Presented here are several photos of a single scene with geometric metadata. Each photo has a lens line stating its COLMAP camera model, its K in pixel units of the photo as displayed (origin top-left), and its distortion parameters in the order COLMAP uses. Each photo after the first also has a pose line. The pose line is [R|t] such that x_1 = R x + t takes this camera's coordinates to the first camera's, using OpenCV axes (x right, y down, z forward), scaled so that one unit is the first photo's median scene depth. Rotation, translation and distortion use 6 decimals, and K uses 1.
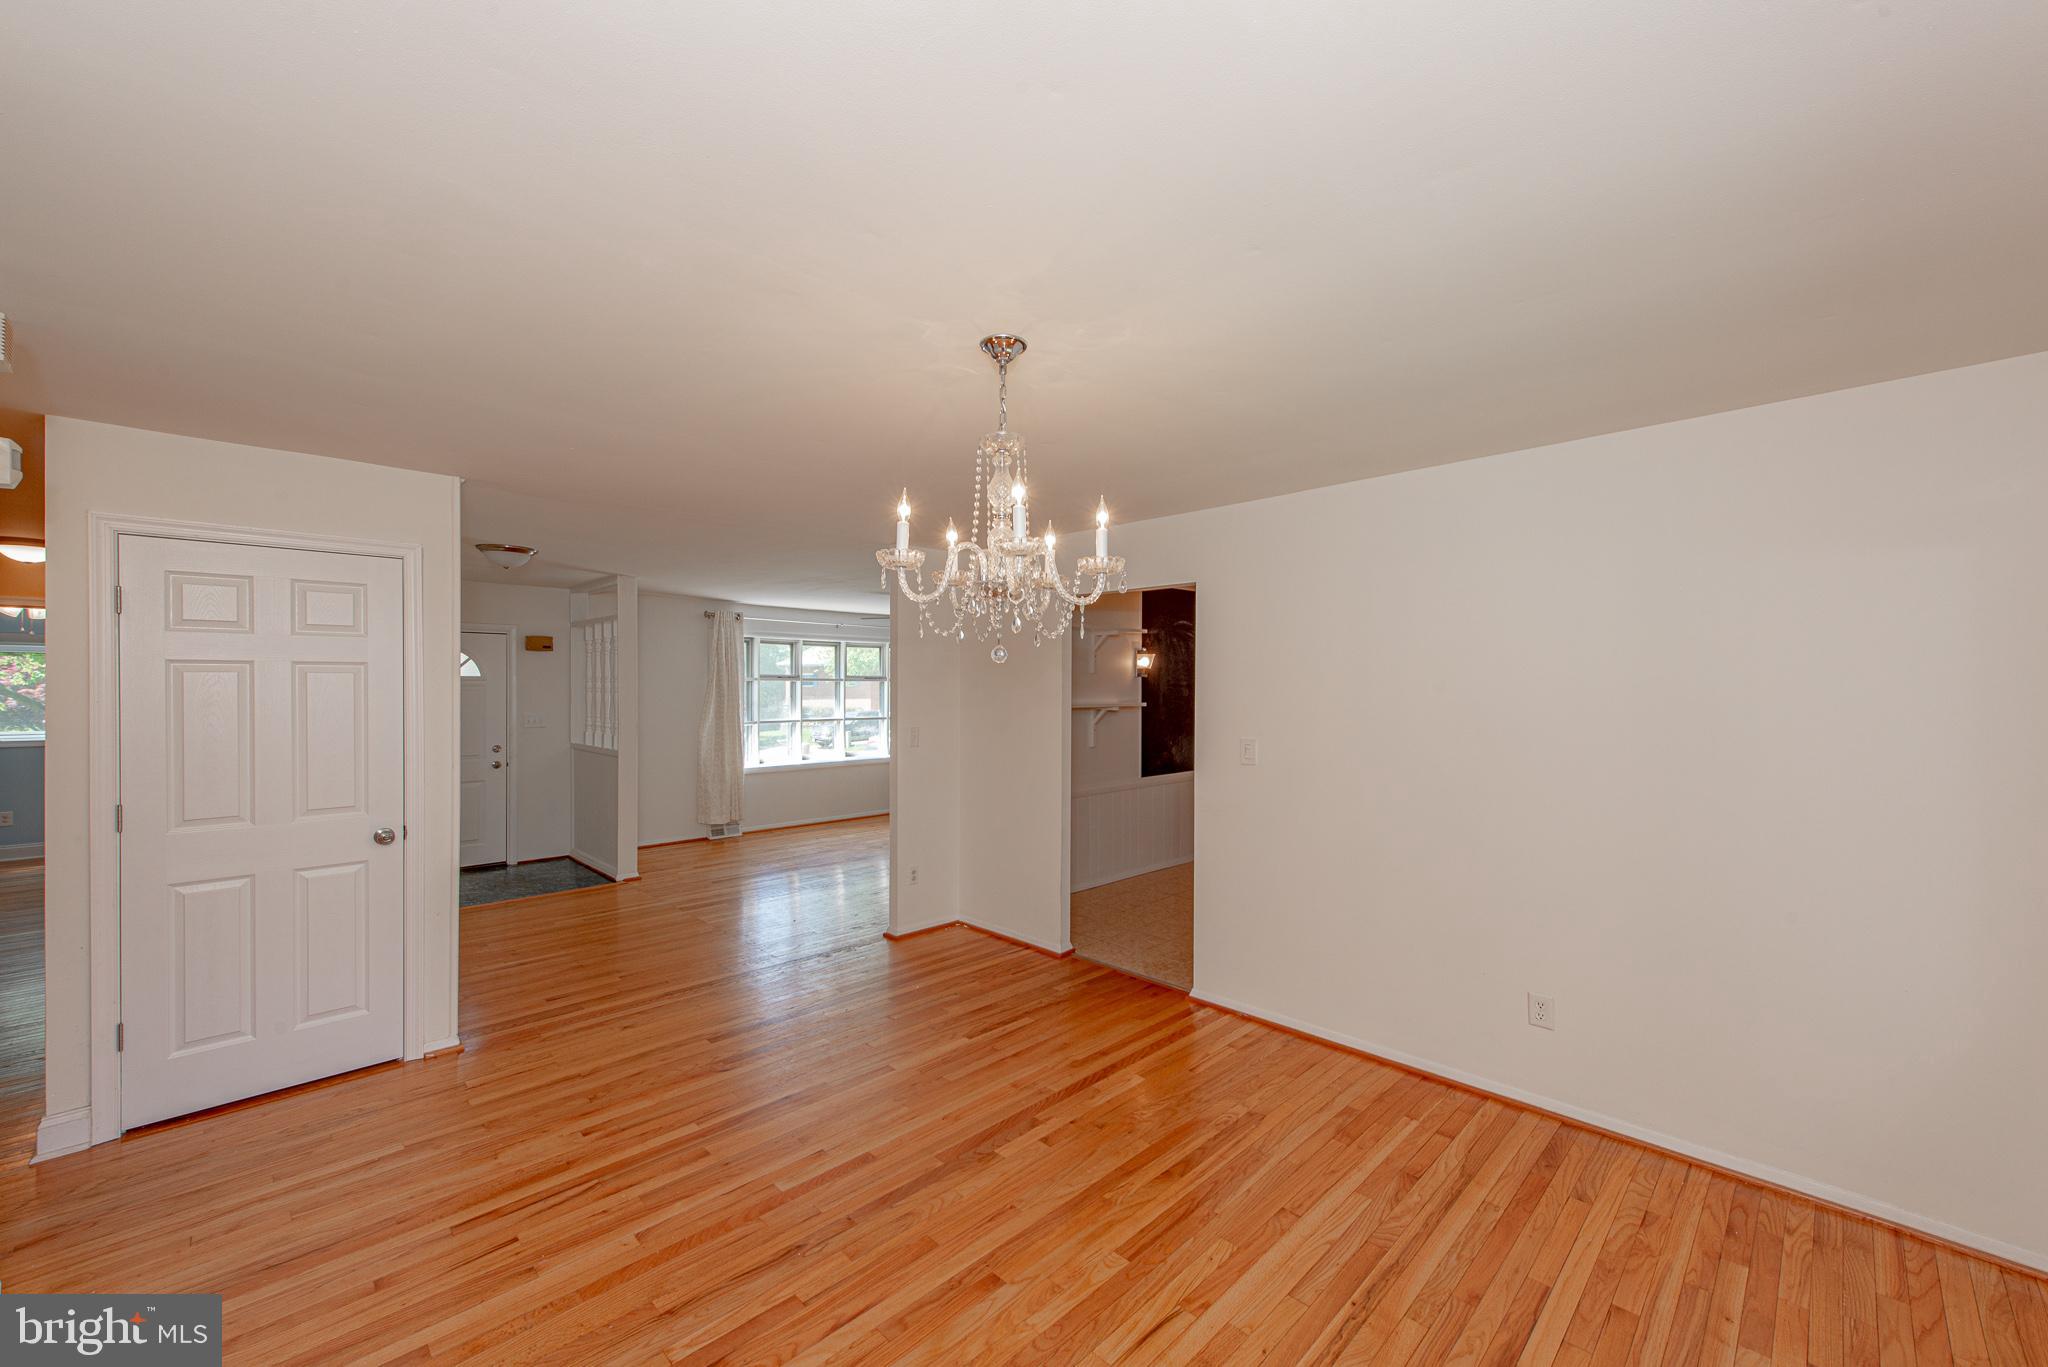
lens RADIAL K [[799.2, 0, 1023.6], [0, 799.2, 688.1], [0, 0, 1]] dist [0.016349, -0.005182]
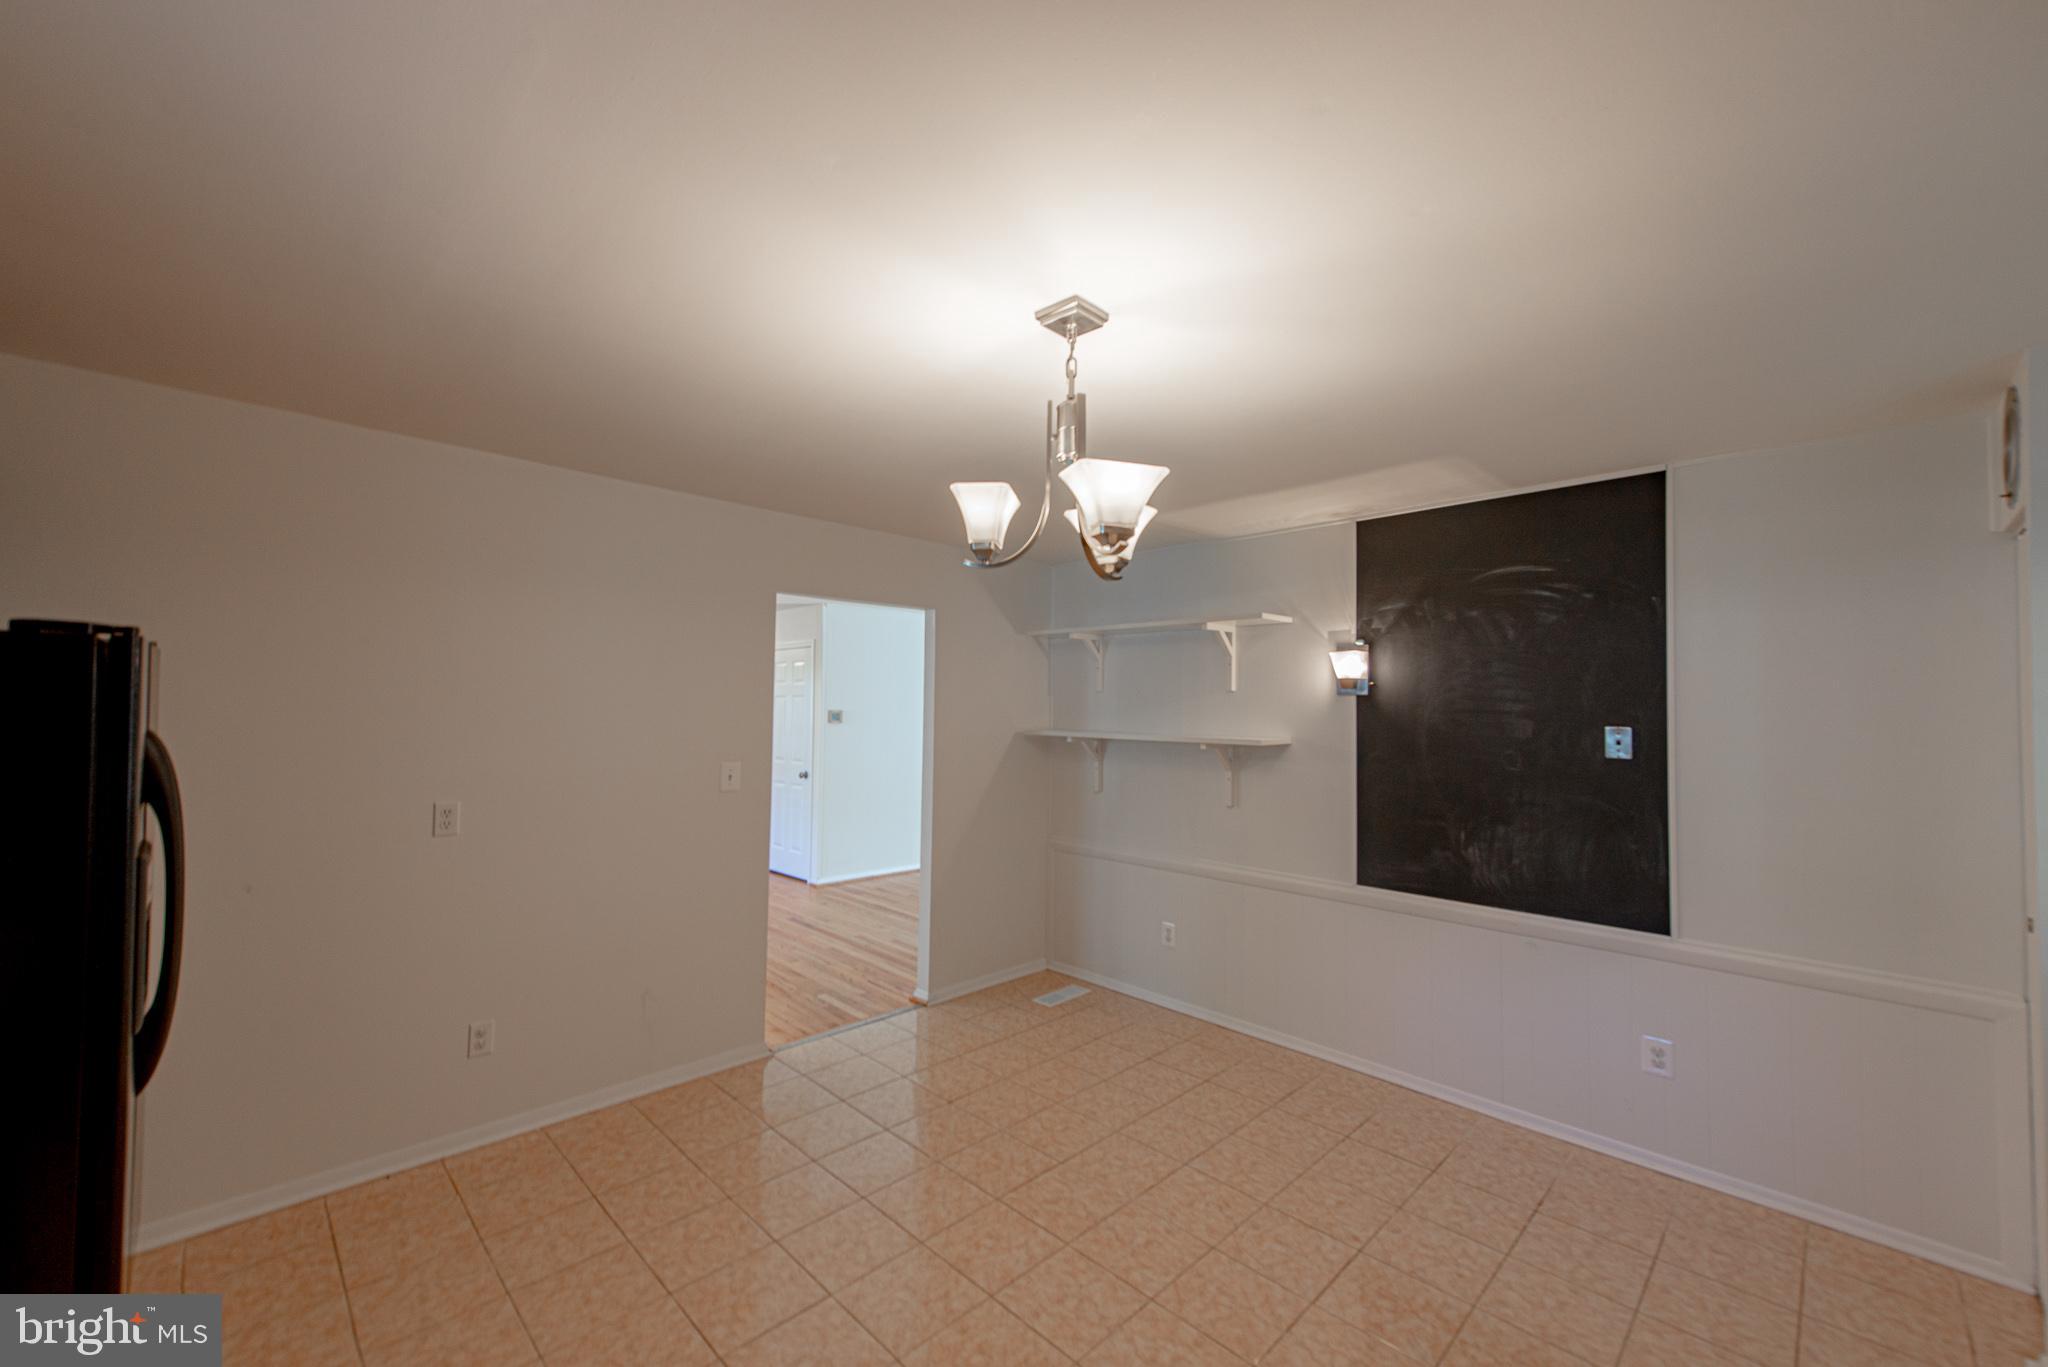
lens RADIAL K [[799.2, 0, 1023.6], [0, 799.2, 688.1], [0, 0, 1]] dist [0.016349, -0.005182]
pose [[-0.001783, -0.023946, -0.999712, 0.830137], [-0.009896, 0.999665, -0.023928, -0.003852], [0.999949, 0.009850, -0.002020, 0.950958]]
